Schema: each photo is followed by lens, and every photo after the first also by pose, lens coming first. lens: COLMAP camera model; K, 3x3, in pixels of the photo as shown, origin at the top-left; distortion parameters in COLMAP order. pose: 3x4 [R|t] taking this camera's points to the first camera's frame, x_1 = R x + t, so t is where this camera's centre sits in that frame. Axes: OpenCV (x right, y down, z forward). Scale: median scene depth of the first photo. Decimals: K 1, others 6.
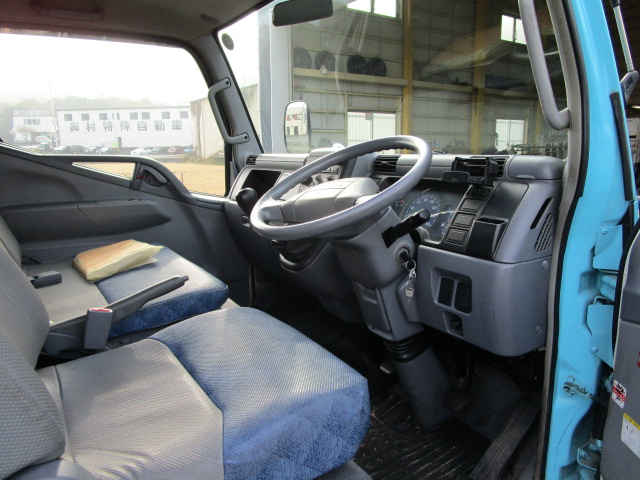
lens RADIAL K [[469.1, 0, 319.8], [0, 469.1, 239.8], [0, 0, 1]] dist [0.006449, 0.002772]
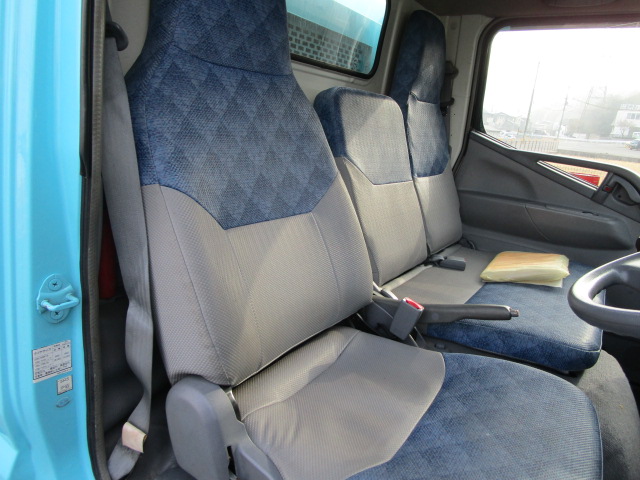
lens RADIAL K [[469.1, 0, 320.5], [0, 469.1, 240.5], [0, 0, 1]] dist [0.006449, 0.002772]
pose [[0.419415, 0.292084, -0.859522, 0.154177], [-0.279547, 0.942370, 0.183829, -0.059977], [0.863681, 0.163176, 0.476895, 0.176385]]
